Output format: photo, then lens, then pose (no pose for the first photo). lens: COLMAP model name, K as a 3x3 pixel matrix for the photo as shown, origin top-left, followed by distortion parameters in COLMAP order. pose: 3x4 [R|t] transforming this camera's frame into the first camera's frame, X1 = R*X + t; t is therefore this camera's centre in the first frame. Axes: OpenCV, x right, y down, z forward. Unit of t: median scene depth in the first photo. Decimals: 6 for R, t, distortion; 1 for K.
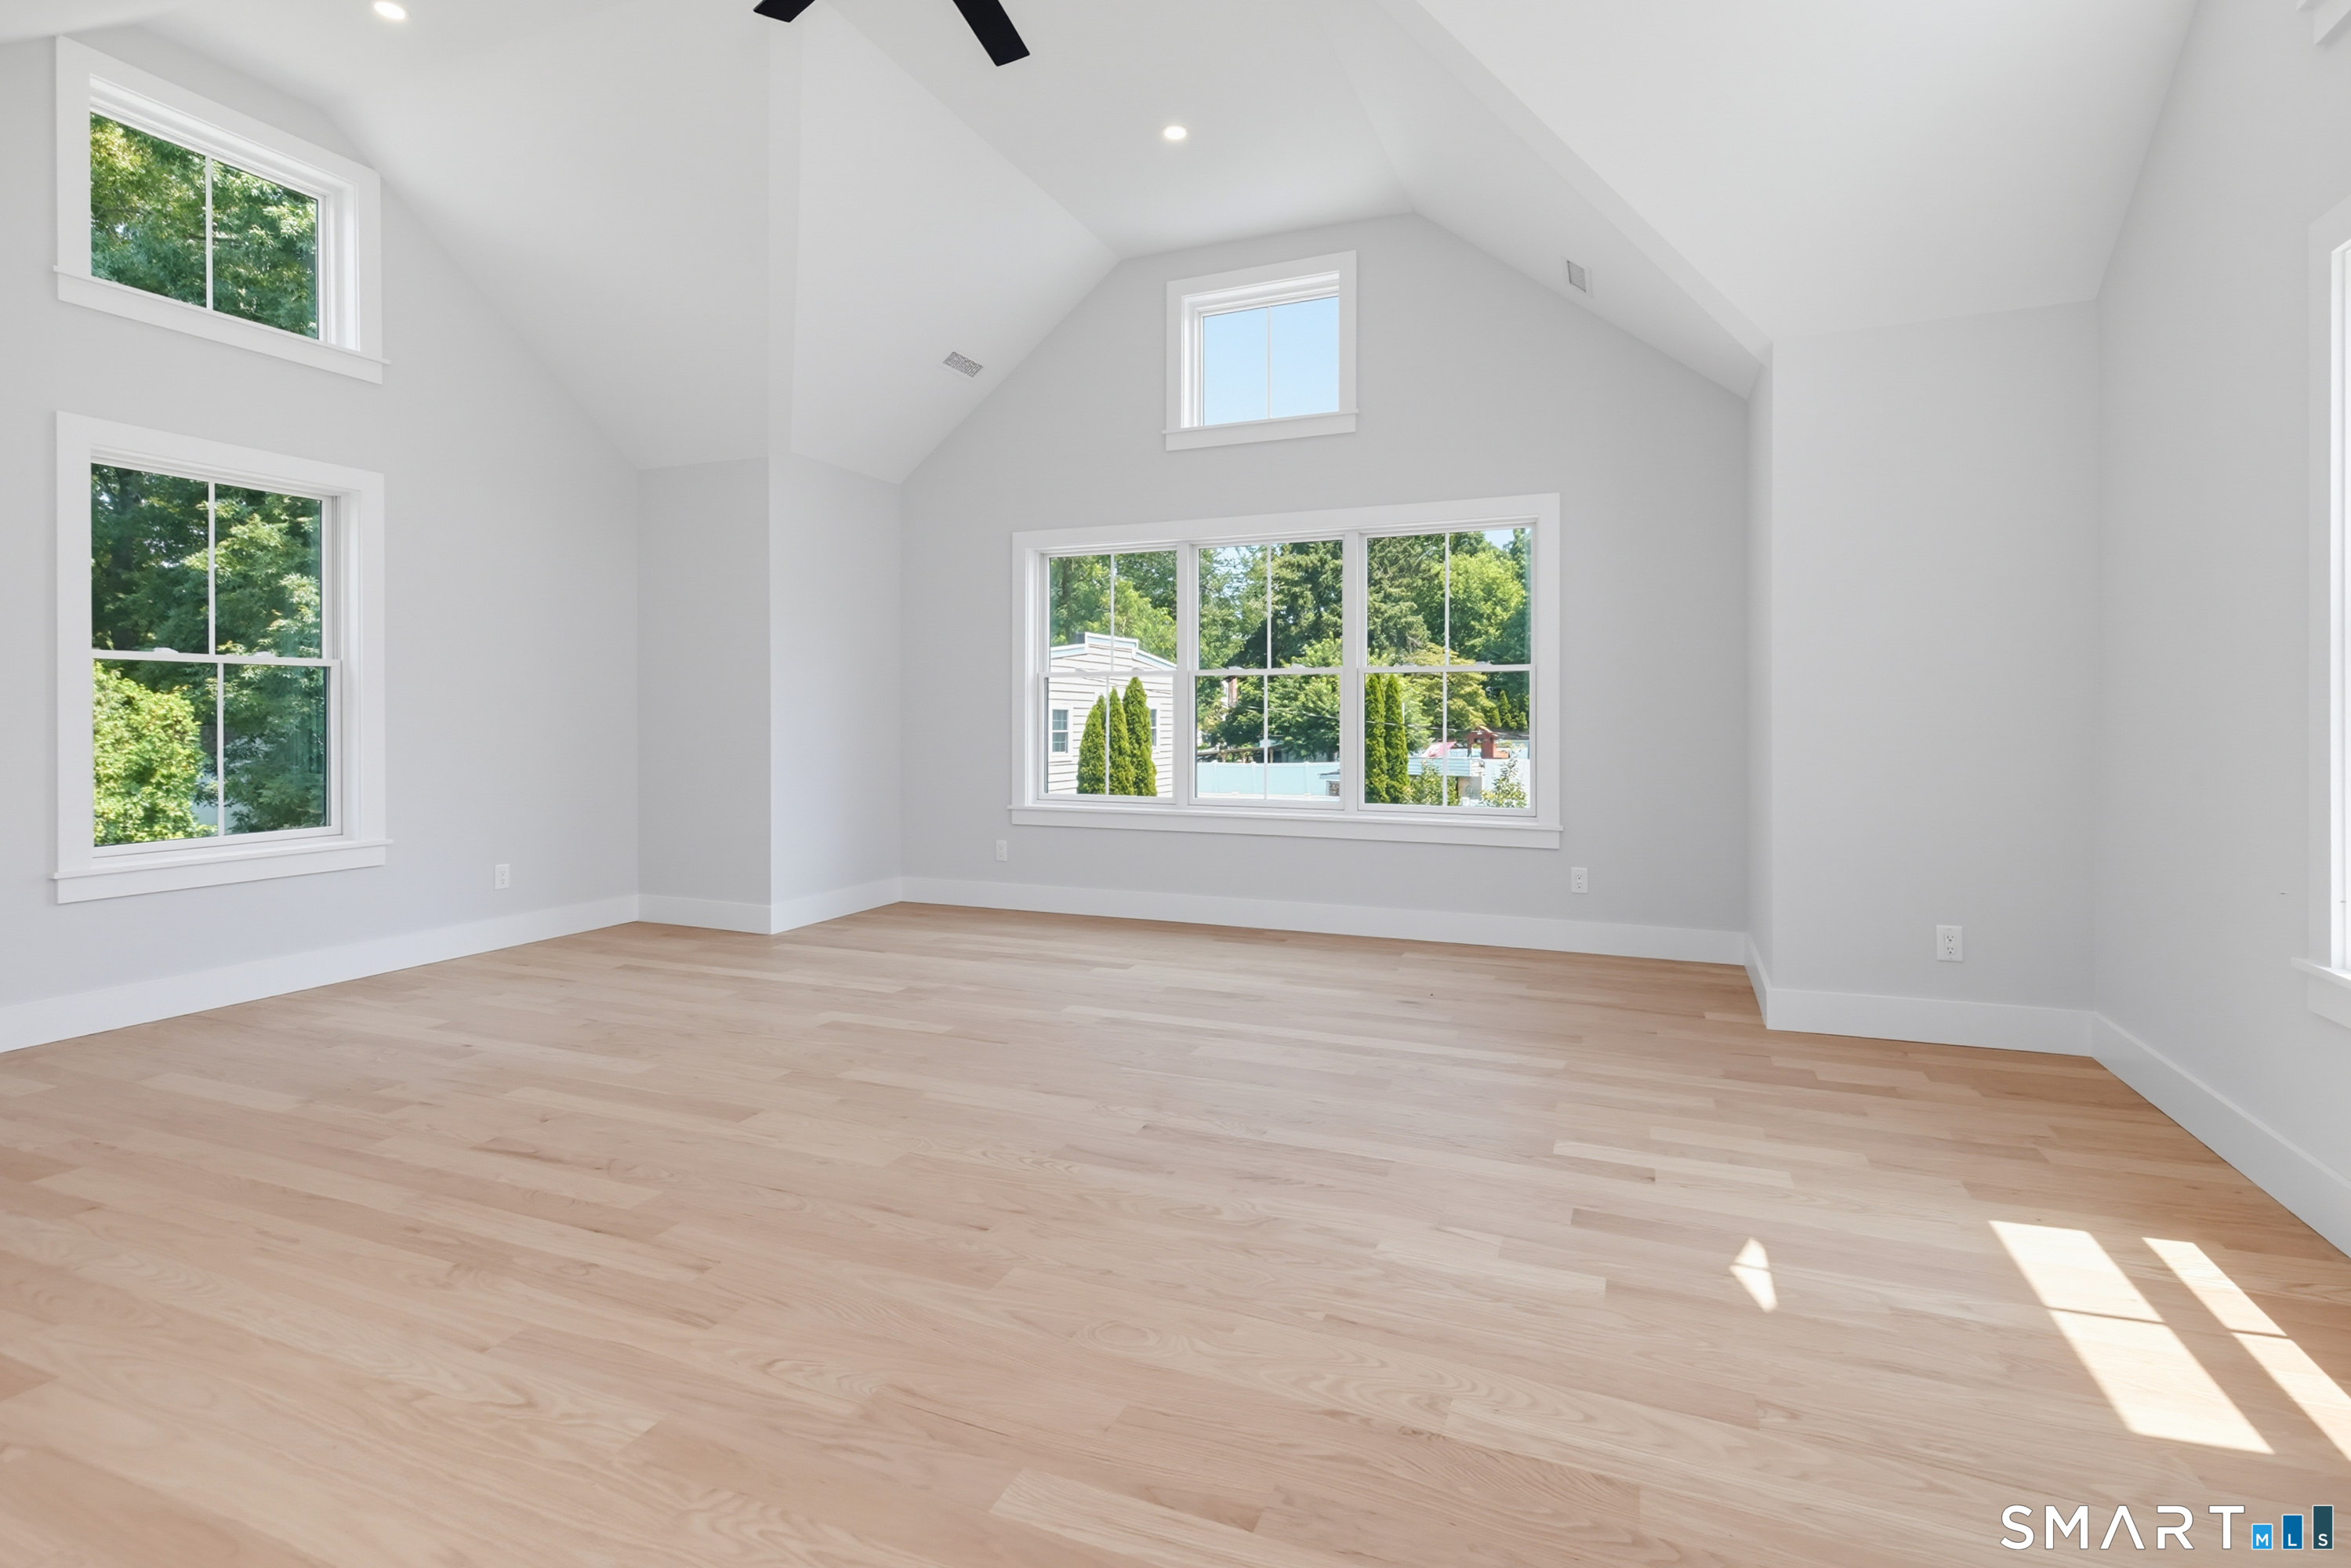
lens RADIAL K [[1105.7, 0, 1187.0], [0, 1105.7, 716.5], [0, 0, 1]] dist [0.002023, 0.000891]
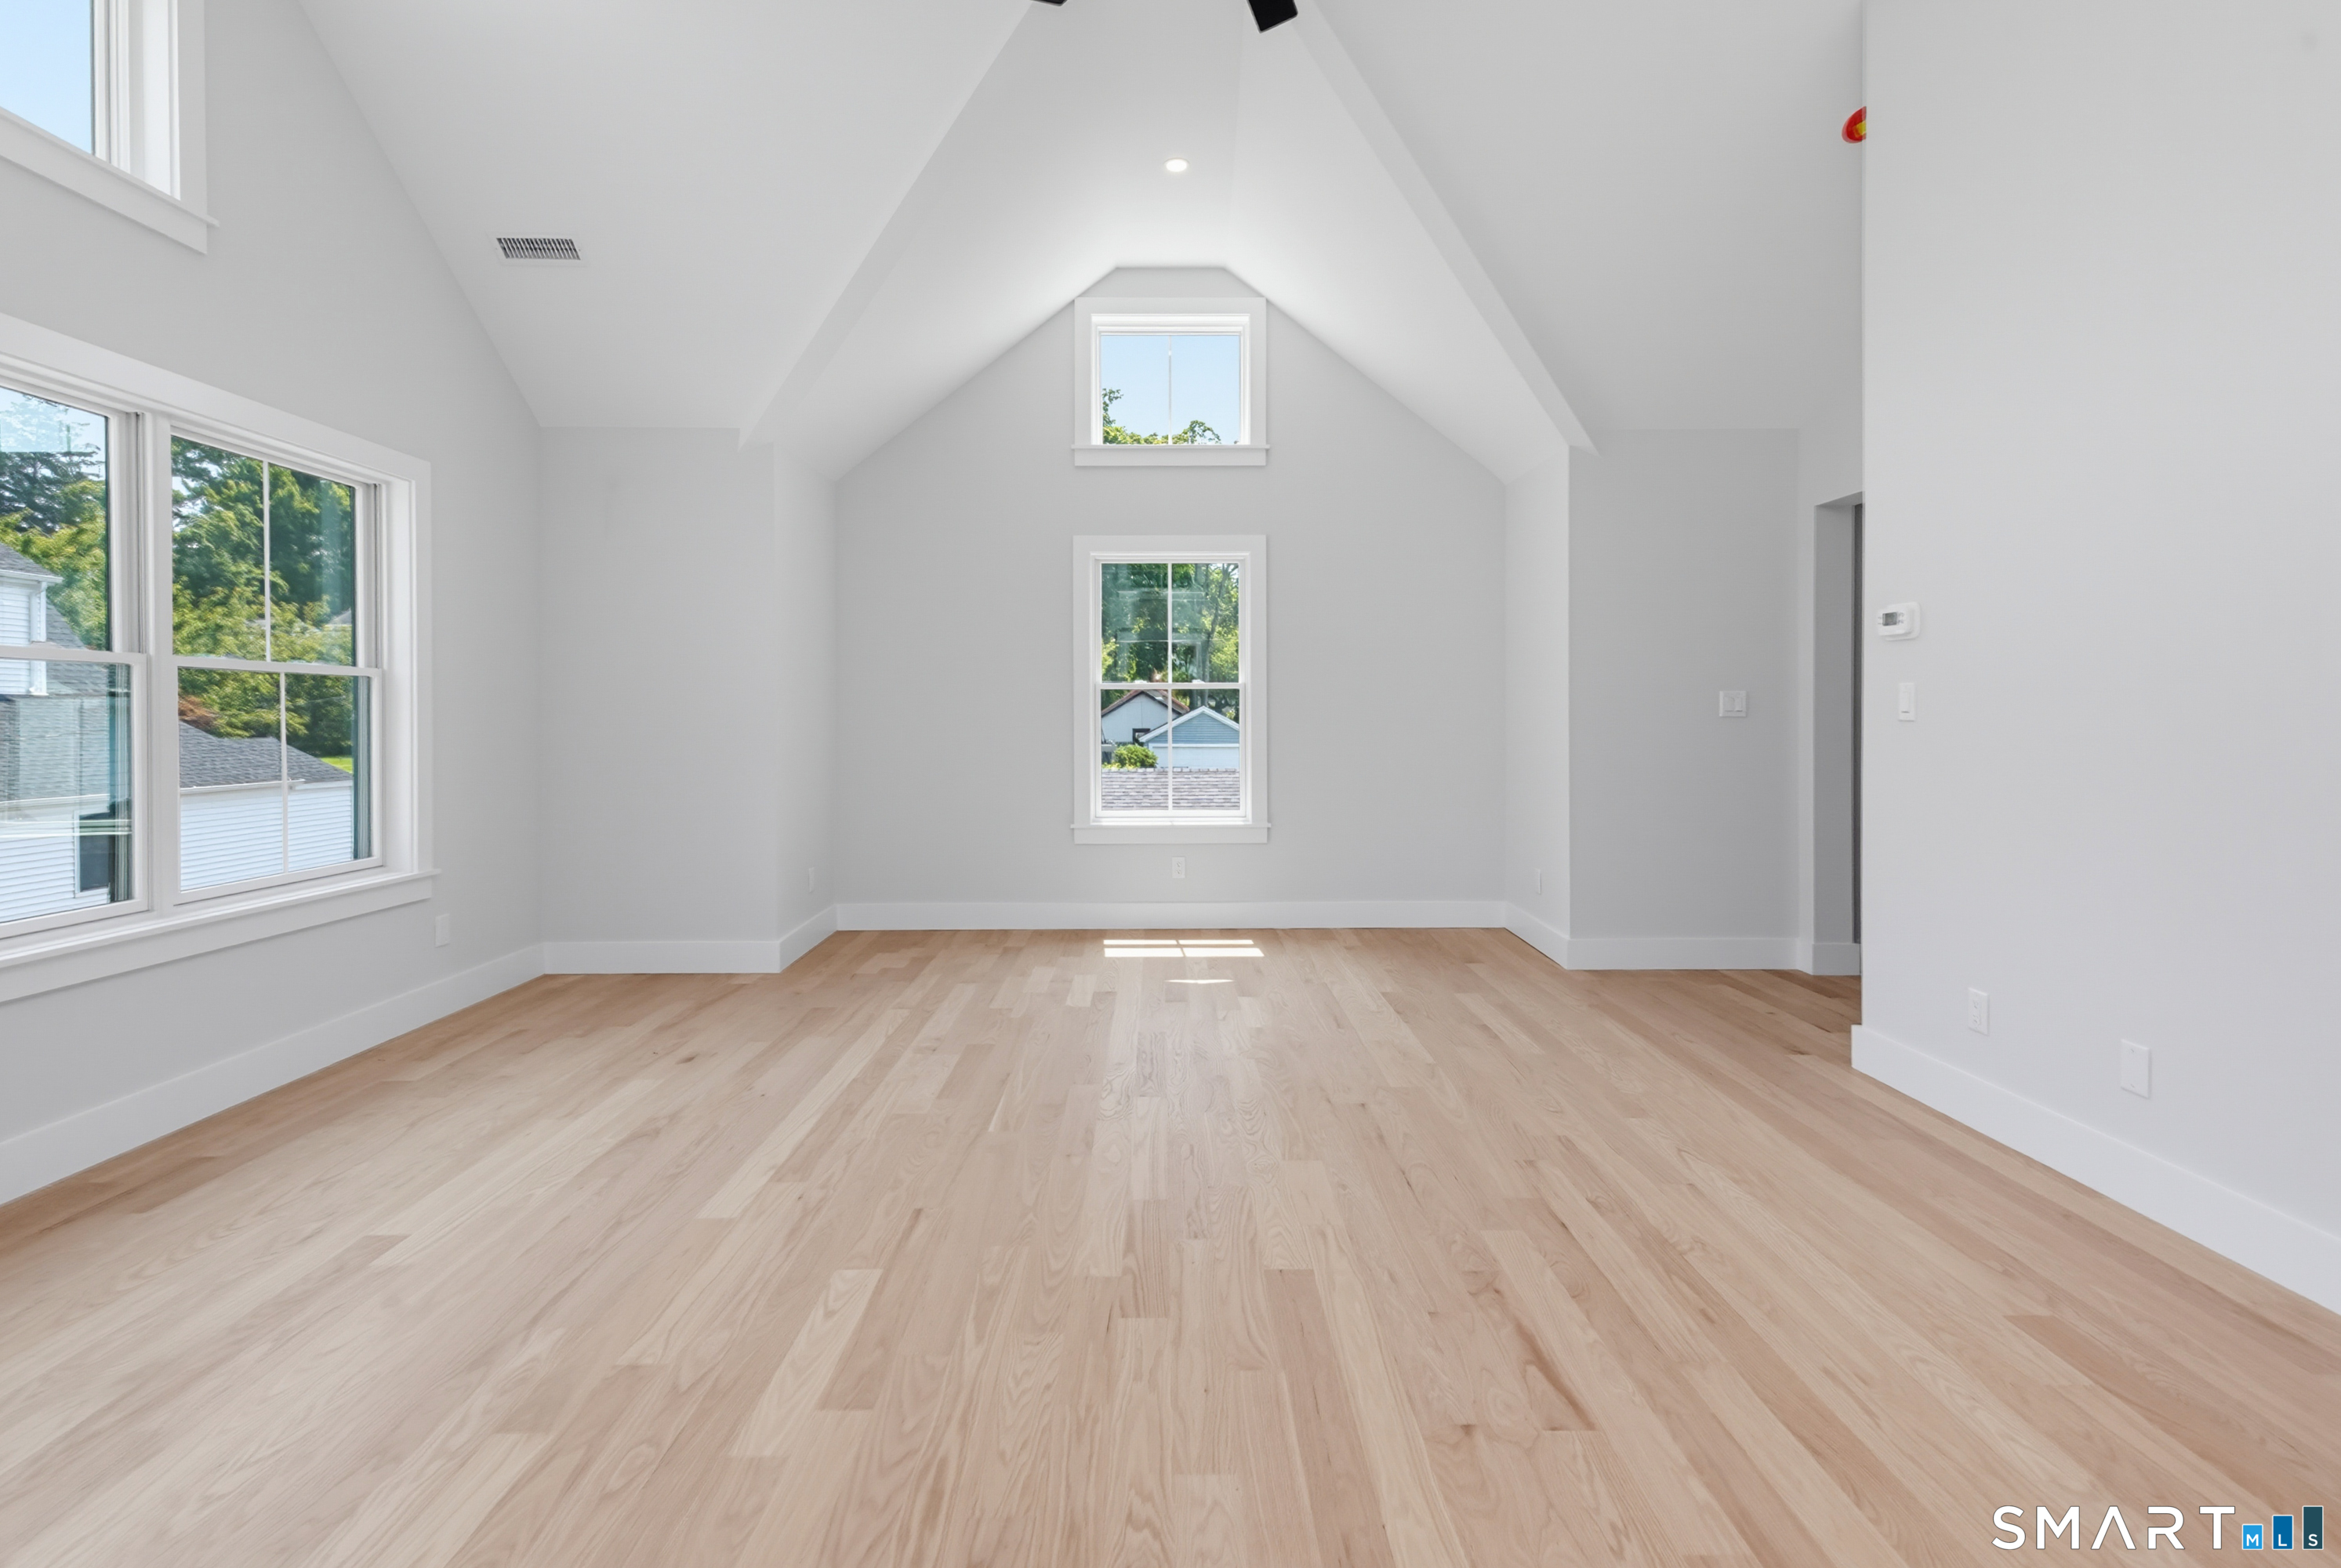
lens RADIAL K [[1100.9, 0, 1182.0], [0, 1100.9, 716.7], [0, 0, 1]] dist [0.002023, 0.000891]
pose [[-0.401405, 0.001605, 0.915899, -1.266351], [0.003826, 0.999993, -0.000075, -0.022045], [-0.915893, 0.003474, -0.401409, 1.642158]]
